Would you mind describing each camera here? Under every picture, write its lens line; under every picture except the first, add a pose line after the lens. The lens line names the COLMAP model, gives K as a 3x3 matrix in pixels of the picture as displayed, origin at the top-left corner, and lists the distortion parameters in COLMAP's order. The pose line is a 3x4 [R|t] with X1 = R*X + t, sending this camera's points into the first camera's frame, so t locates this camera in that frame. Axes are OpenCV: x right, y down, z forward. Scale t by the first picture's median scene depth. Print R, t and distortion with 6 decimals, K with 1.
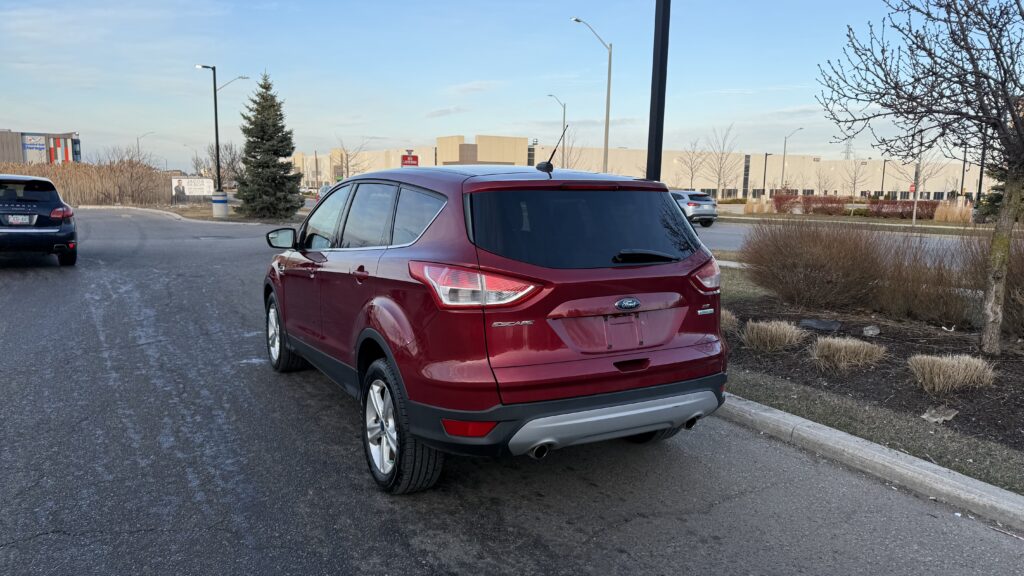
lens RADIAL K [[721.2, 0, 517.6], [0, 721.2, 285.4], [0, 0, 1]] dist [0.030165, -0.046227]
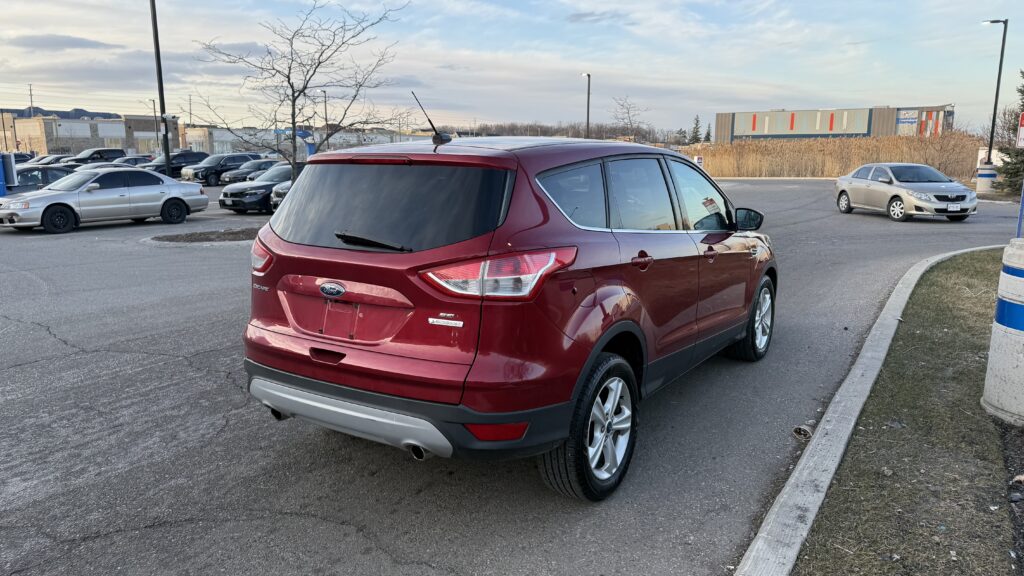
lens RADIAL K [[721.2, 0, 506.2], [0, 721.2, 286.2], [0, 0, 1]] dist [0.030165, -0.046227]
pose [[0.462886, 0.141818, -0.875000, 0.119723], [-0.108147, 0.988780, 0.103048, -0.010952], [0.879796, 0.046929, 0.473030, 0.086094]]
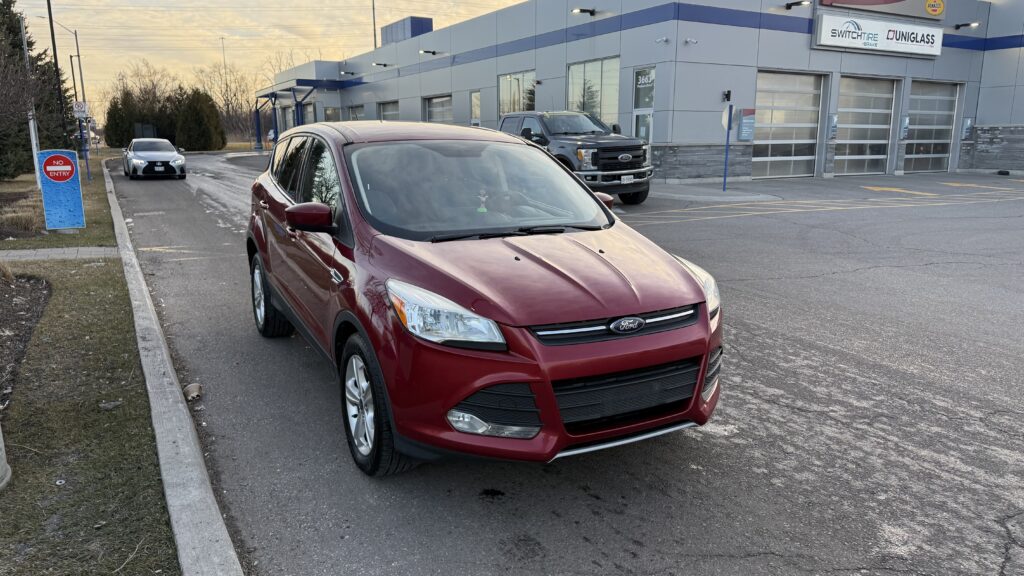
lens RADIAL K [[721.2, 0, 516.7], [0, 721.2, 286.1], [0, 0, 1]] dist [0.030165, -0.046227]
pose [[-0.999837, -0.018009, 0.001221, -0.041780], [-0.016555, 0.941877, 0.335551, -0.048319], [-0.007193, 0.335476, -0.942021, 0.342713]]
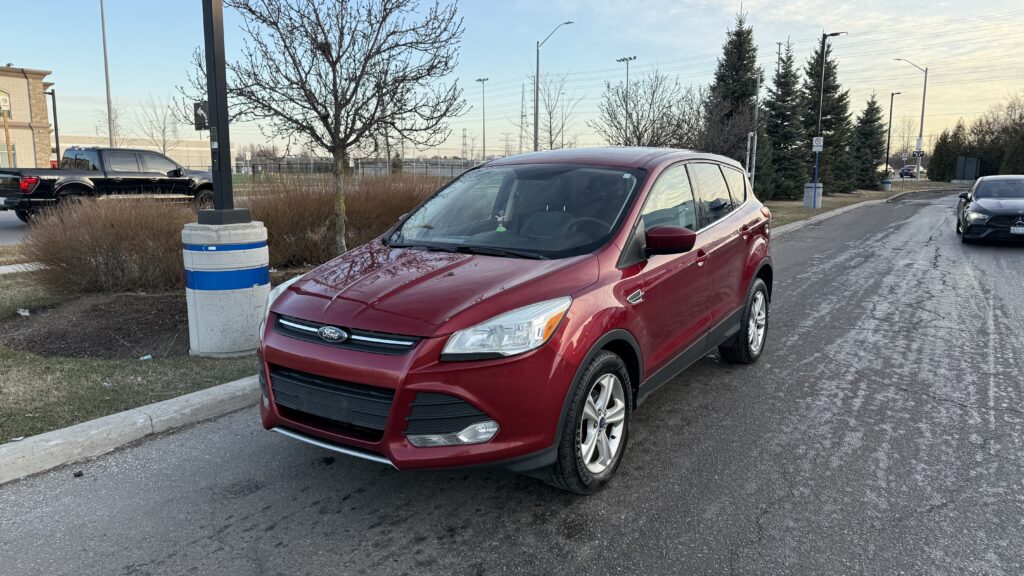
lens RADIAL K [[721.2, 0, 517.9], [0, 721.2, 289.3], [0, 0, 1]] dist [0.030165, -0.046227]
pose [[-0.468272, -0.164003, 0.868231, -0.163085], [0.109502, 0.964277, 0.241205, -0.037948], [-0.876773, 0.208023, -0.433585, 0.267930]]
